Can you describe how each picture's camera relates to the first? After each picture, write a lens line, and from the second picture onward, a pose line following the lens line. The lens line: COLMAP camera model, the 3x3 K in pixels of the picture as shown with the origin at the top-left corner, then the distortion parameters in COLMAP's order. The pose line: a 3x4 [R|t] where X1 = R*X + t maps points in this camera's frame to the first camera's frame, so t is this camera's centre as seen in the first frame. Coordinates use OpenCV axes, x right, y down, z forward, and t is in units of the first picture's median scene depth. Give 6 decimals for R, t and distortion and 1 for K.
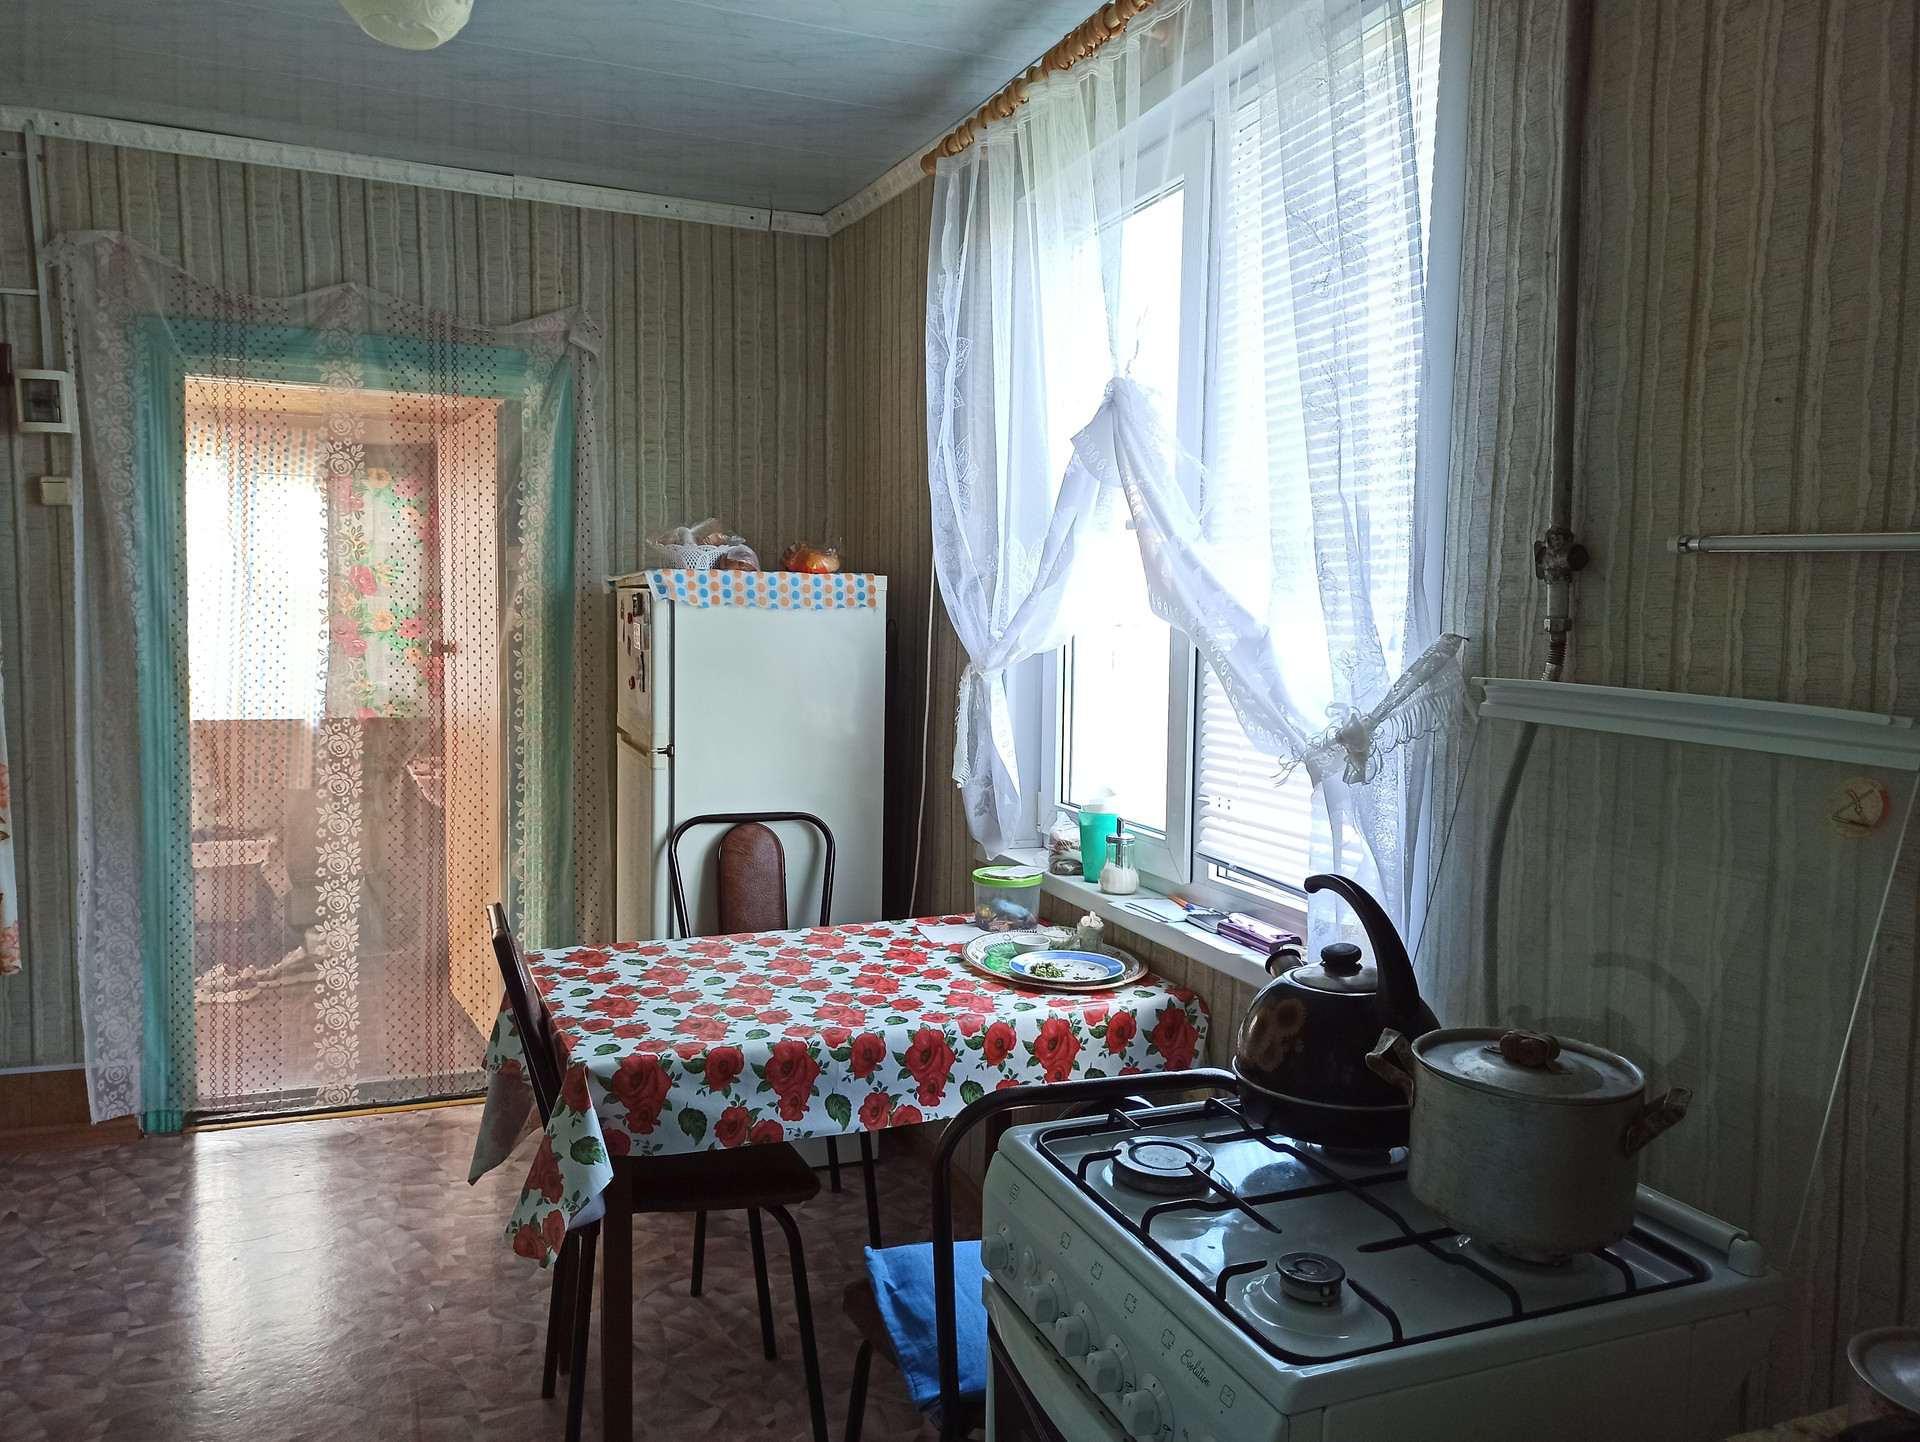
lens RADIAL K [[1428.1, 0, 965.3], [0, 1428.1, 713.4], [0, 0, 1]] dist [0.054880, -0.034895]
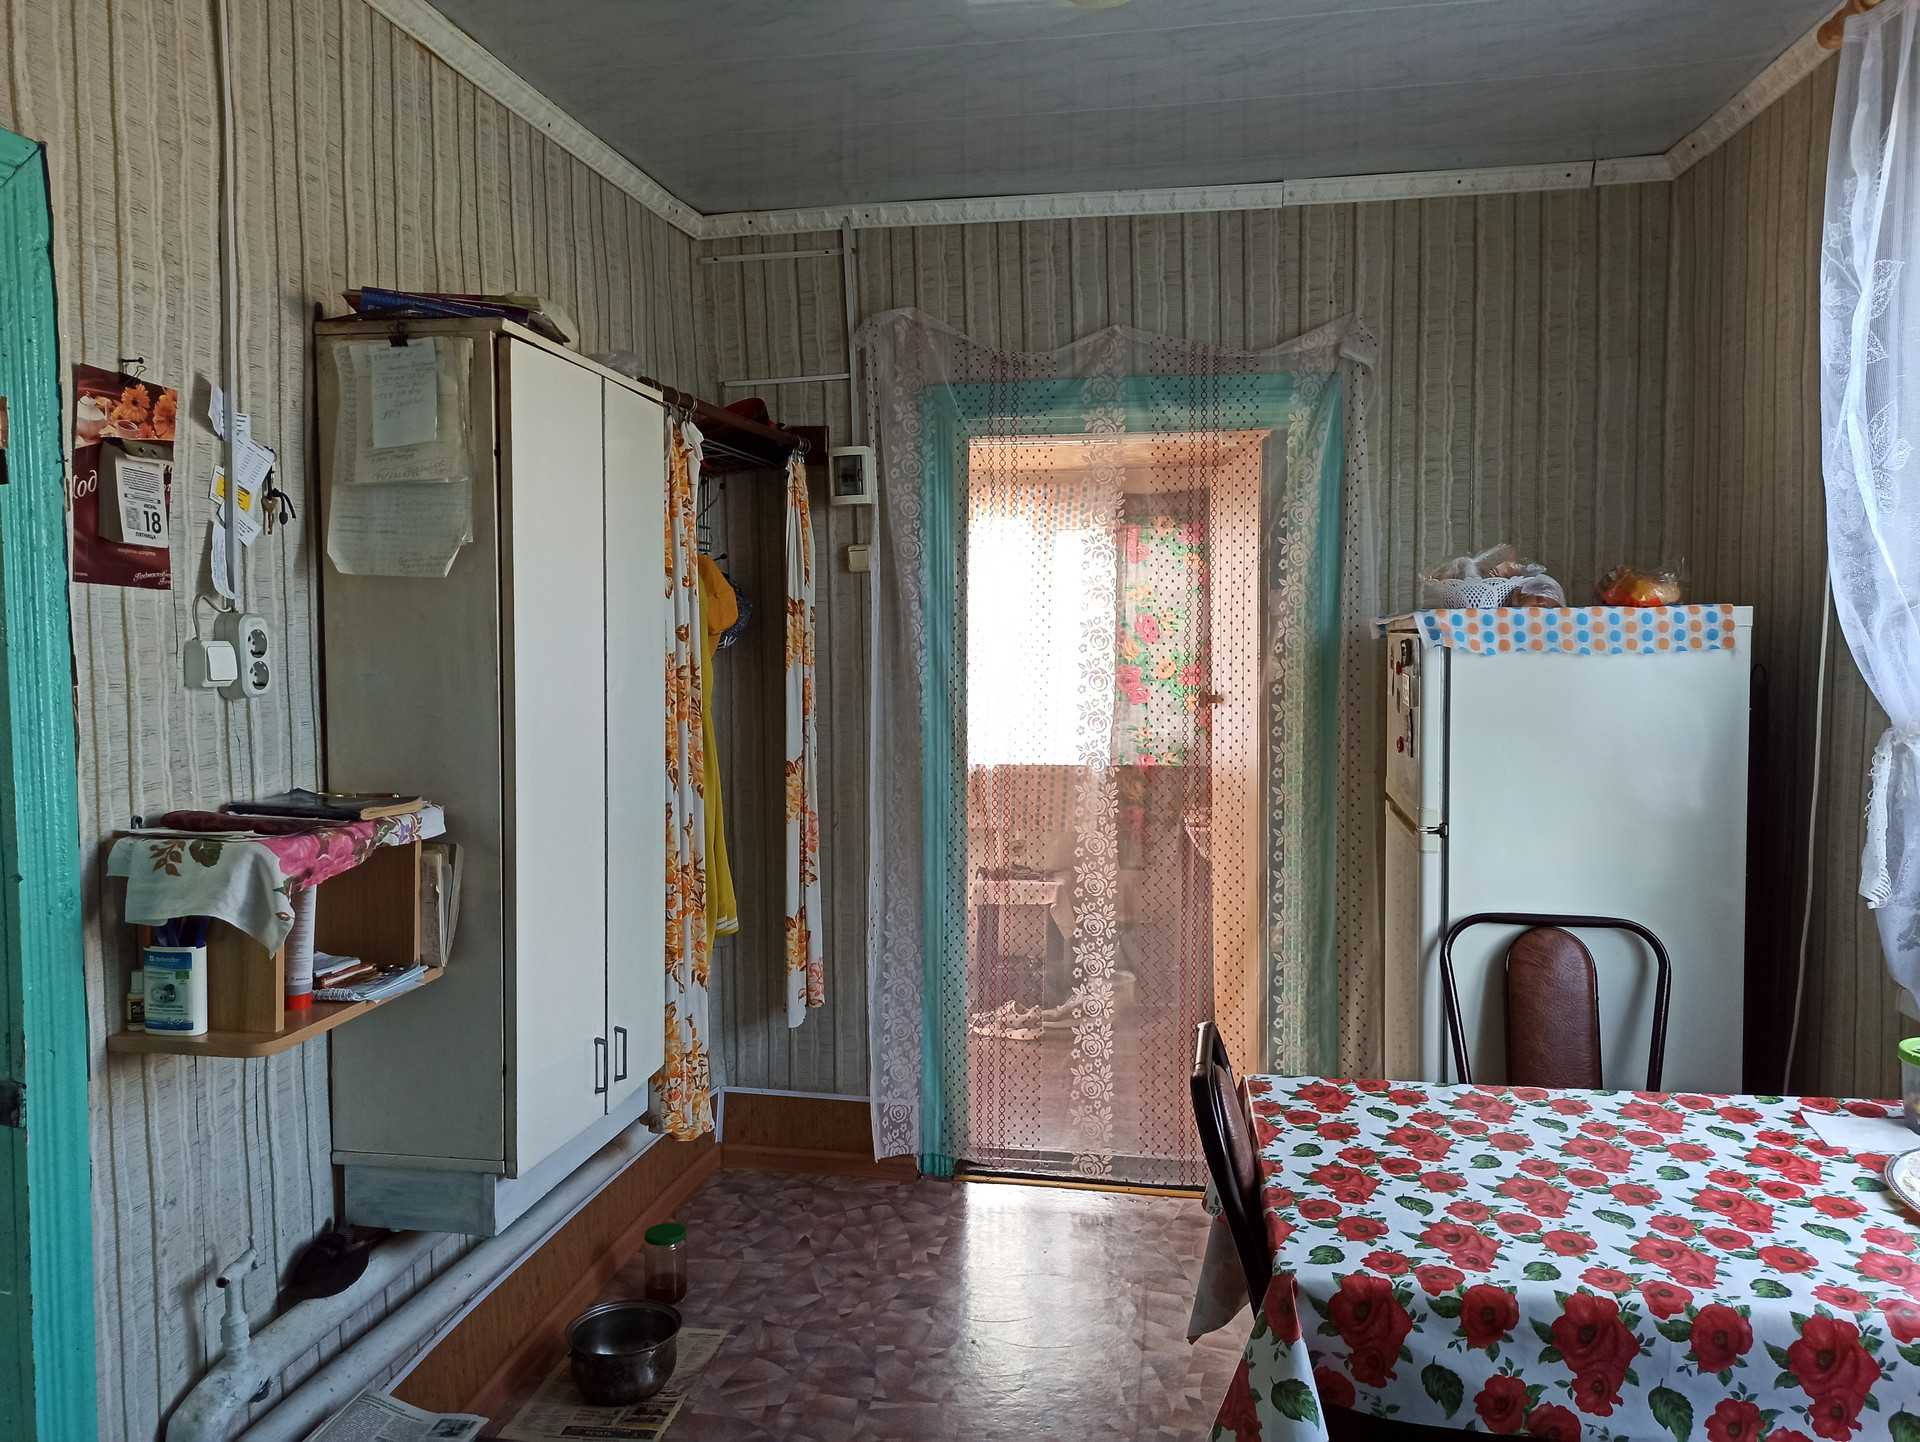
lens RADIAL K [[1428.1, 0, 951.3], [0, 1428.1, 717.9], [0, 0, 1]] dist [0.054880, -0.034895]
pose [[0.848331, 0.005092, -0.529442, -0.009533], [-0.016357, 0.999728, -0.016594, -0.018882], [0.529214, 0.022738, 0.848184, 0.142784]]
